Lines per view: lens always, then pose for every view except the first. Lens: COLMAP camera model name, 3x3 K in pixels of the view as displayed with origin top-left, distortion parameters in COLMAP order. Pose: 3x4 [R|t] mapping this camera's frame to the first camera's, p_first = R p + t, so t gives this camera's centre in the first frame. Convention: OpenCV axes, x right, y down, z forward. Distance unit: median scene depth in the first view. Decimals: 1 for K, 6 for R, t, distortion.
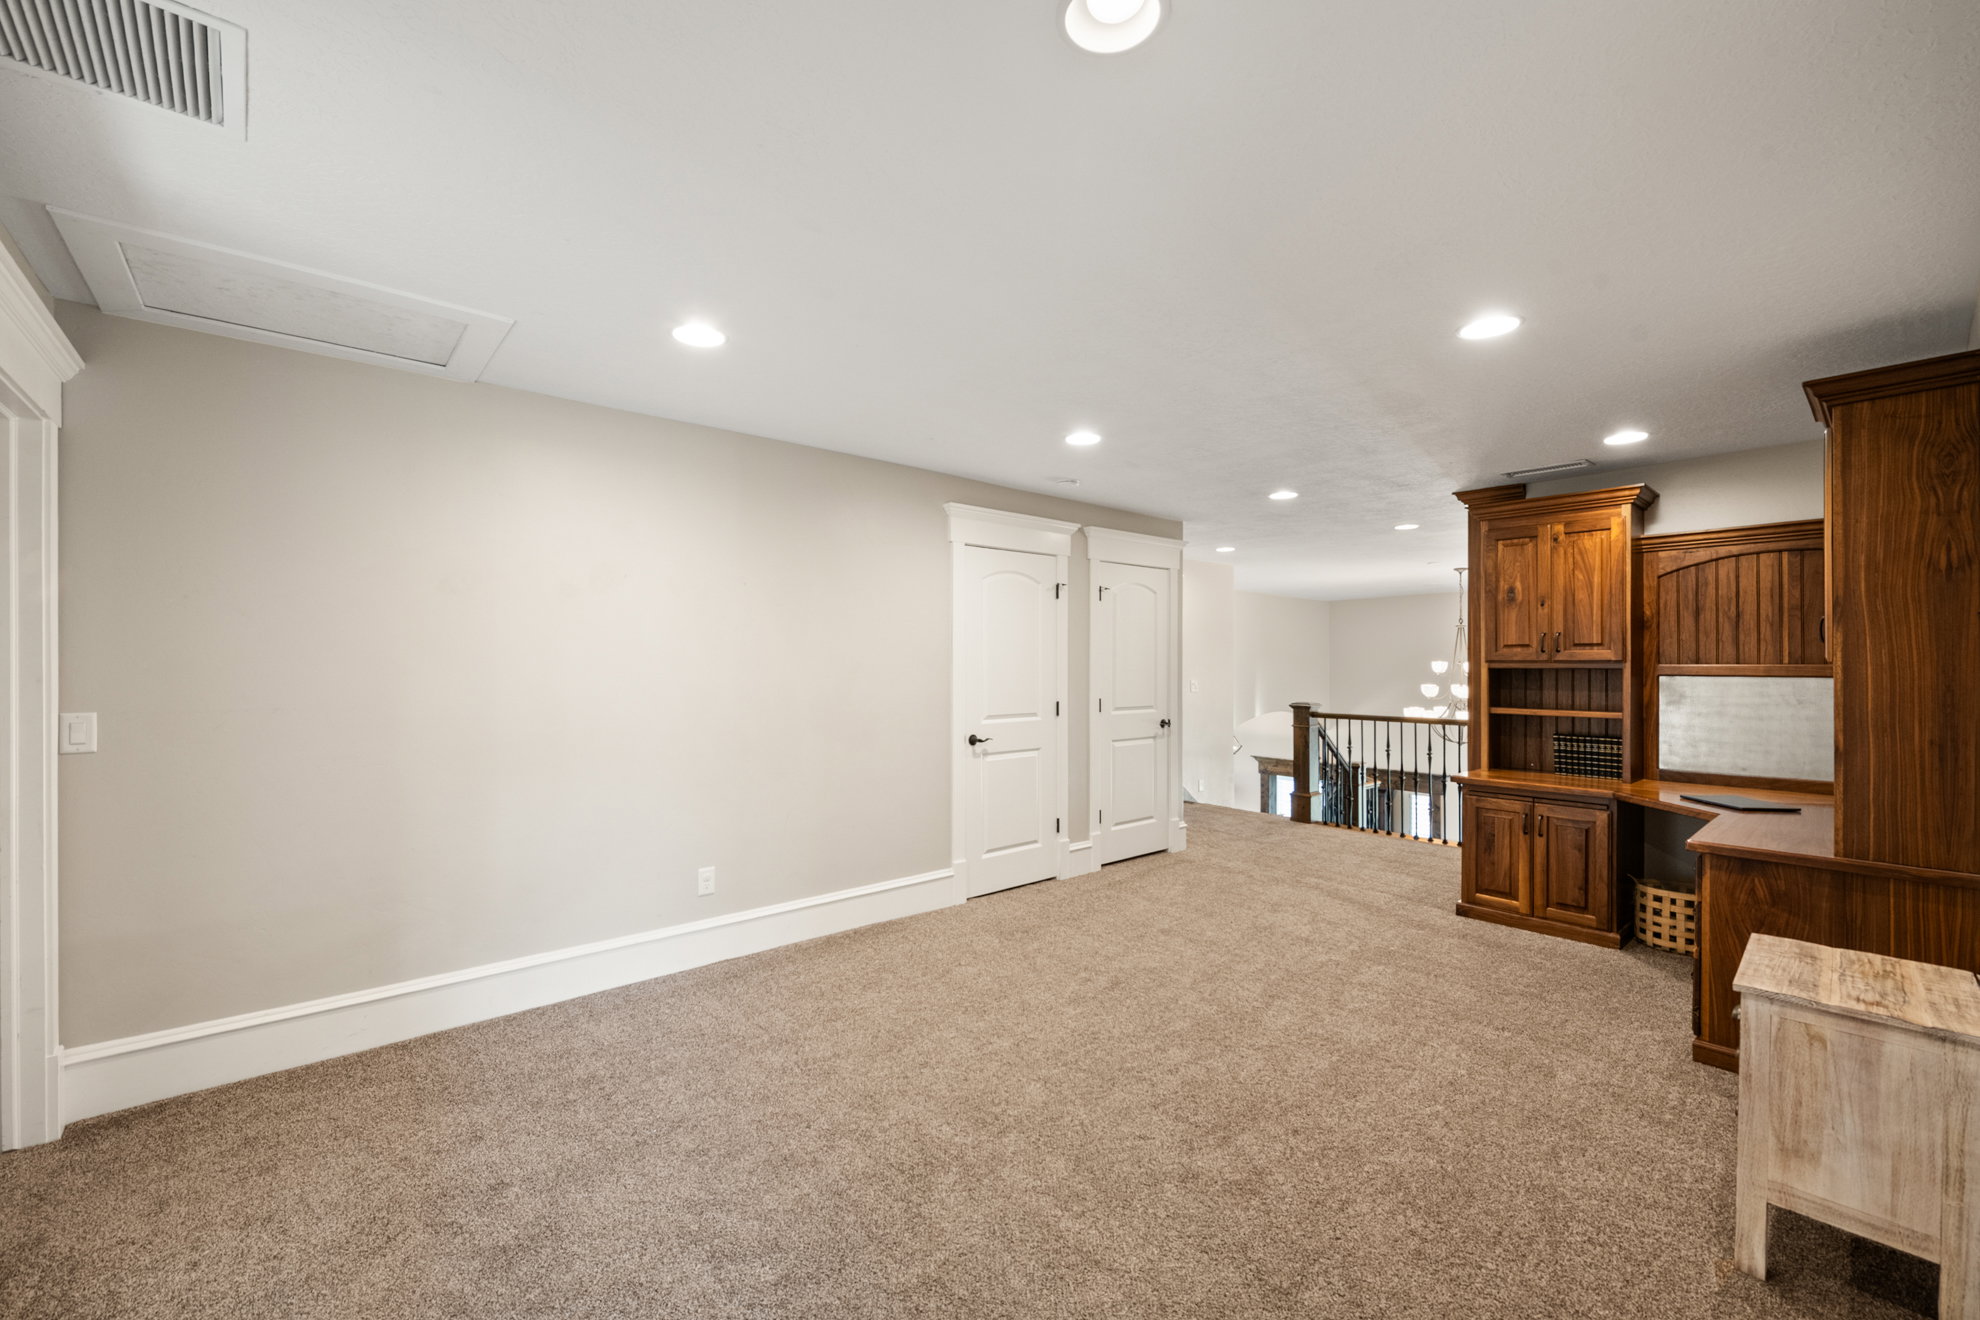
lens RADIAL K [[830.9, 0, 1025.5], [0, 830.9, 663.9], [0, 0, 1]] dist [-0.004472, -0.000367]
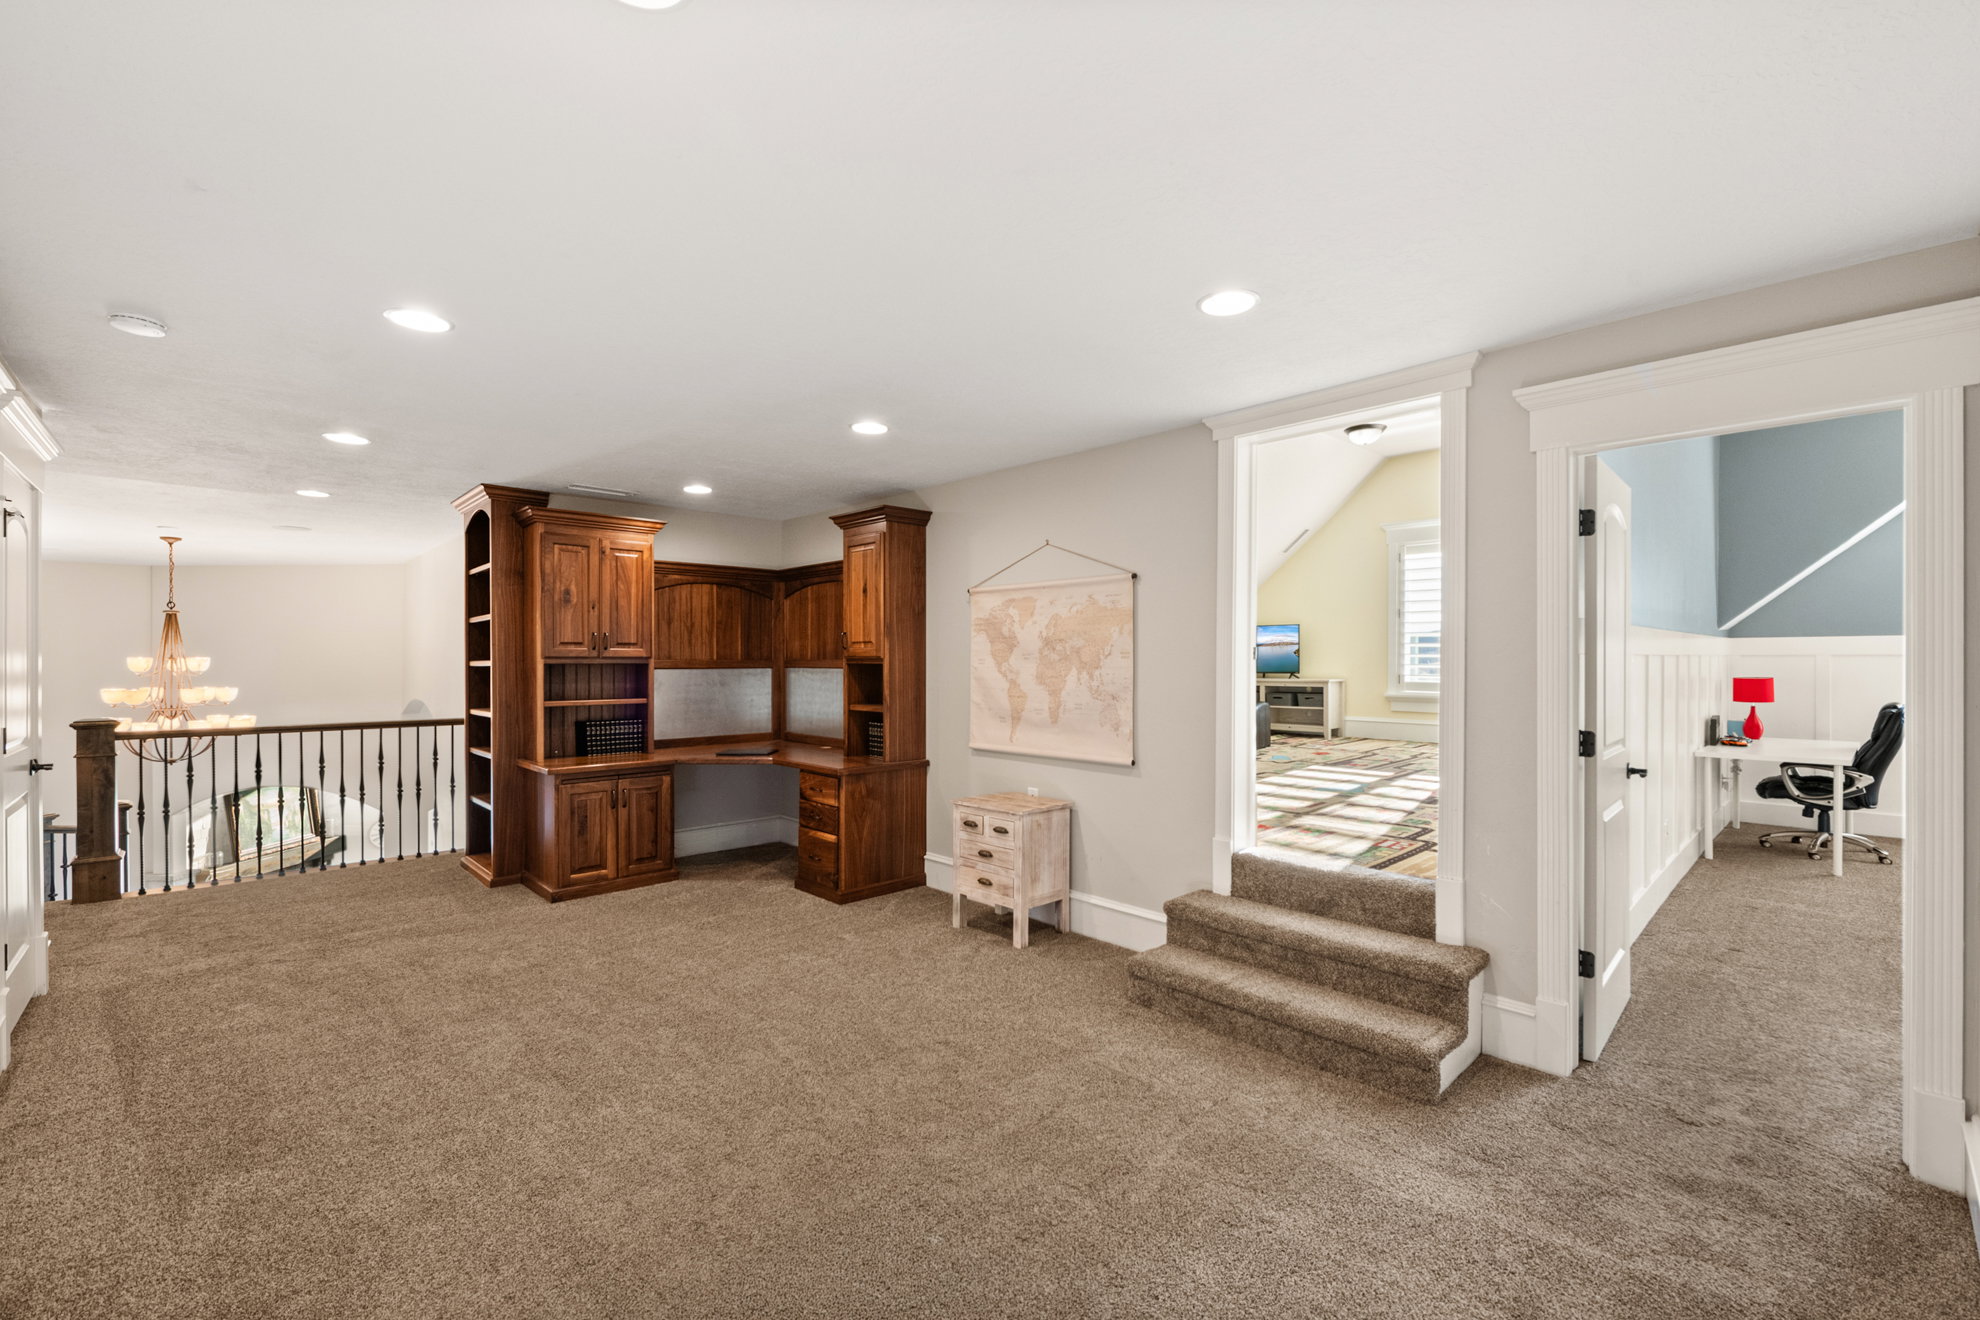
lens RADIAL K [[830.9, 0, 991.7], [0, 830.9, 660.2], [0, 0, 1]] dist [-0.004472, -0.000367]
pose [[-0.036676, -0.001739, 0.999326, -0.541908], [0.000291, 0.999998, 0.001751, -0.001166], [-0.999327, 0.000355, -0.036675, 0.501687]]
